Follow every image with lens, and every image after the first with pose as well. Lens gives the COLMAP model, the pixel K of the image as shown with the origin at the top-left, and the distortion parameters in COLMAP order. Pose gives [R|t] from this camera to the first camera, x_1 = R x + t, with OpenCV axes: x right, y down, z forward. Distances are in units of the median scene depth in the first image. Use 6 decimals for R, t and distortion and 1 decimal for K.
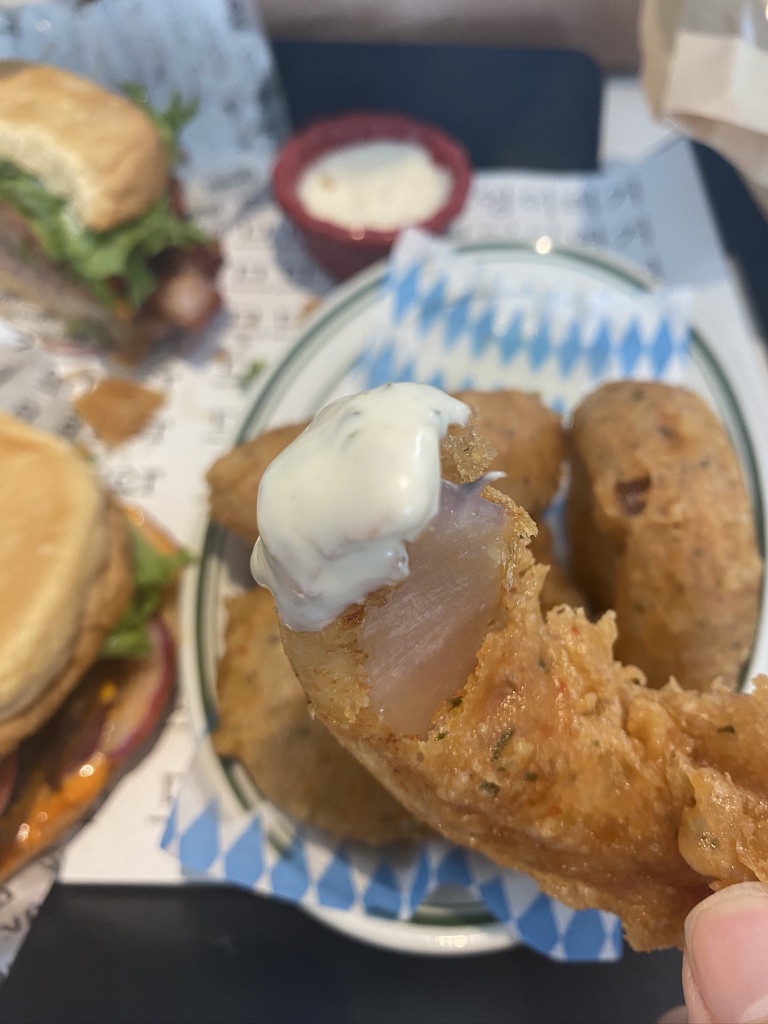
lens RADIAL K [[797.9, 0, 384.0], [0, 797.9, 512.0], [0, 0, 1]] dist [0.069303, -0.238639]
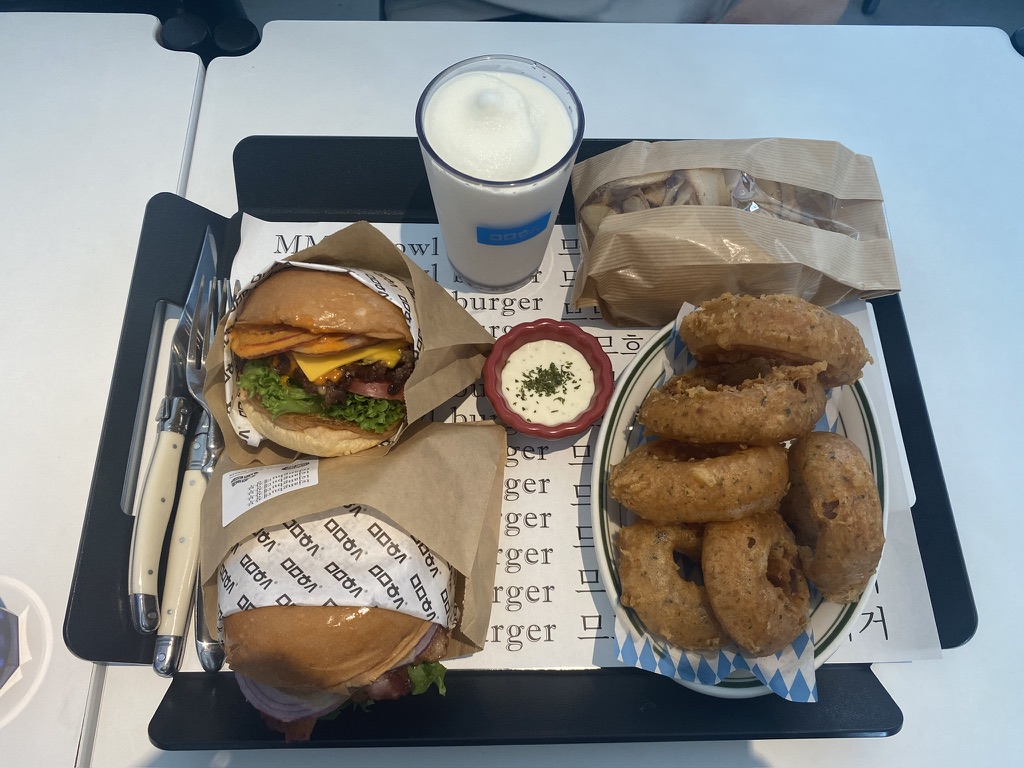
lens RADIAL K [[797.9, 0, 512.0], [0, 797.9, 384.0], [0, 0, 1]] dist [0.069303, -0.238639]
pose [[0.999941, 0.000800, 0.010874, -0.605509], [-0.002497, 0.987600, 0.156969, -0.714852], [-0.010614, -0.156987, 0.987544, -1.154432]]
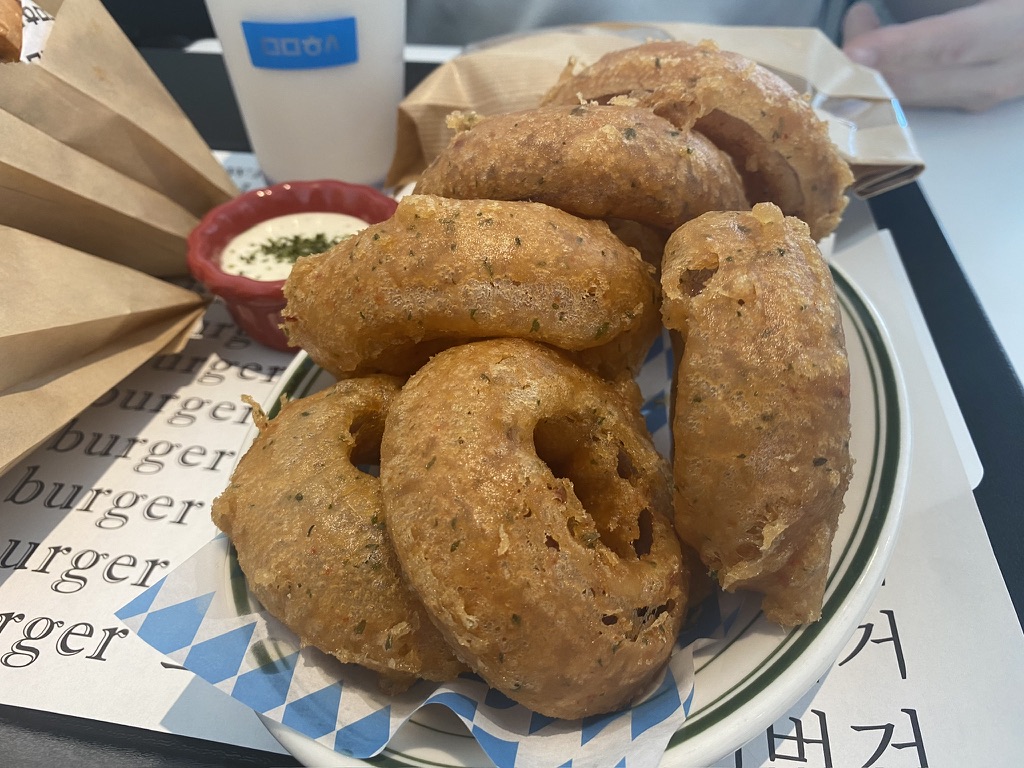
lens RADIAL K [[797.9, 0, 512.0], [0, 797.9, 384.0], [0, 0, 1]] dist [0.069303, -0.238639]
pose [[0.981400, 0.086243, -0.171512, 0.266826], [-0.135161, 0.944858, -0.298286, 0.387653], [0.136330, 0.315920, 0.938940, 0.155517]]
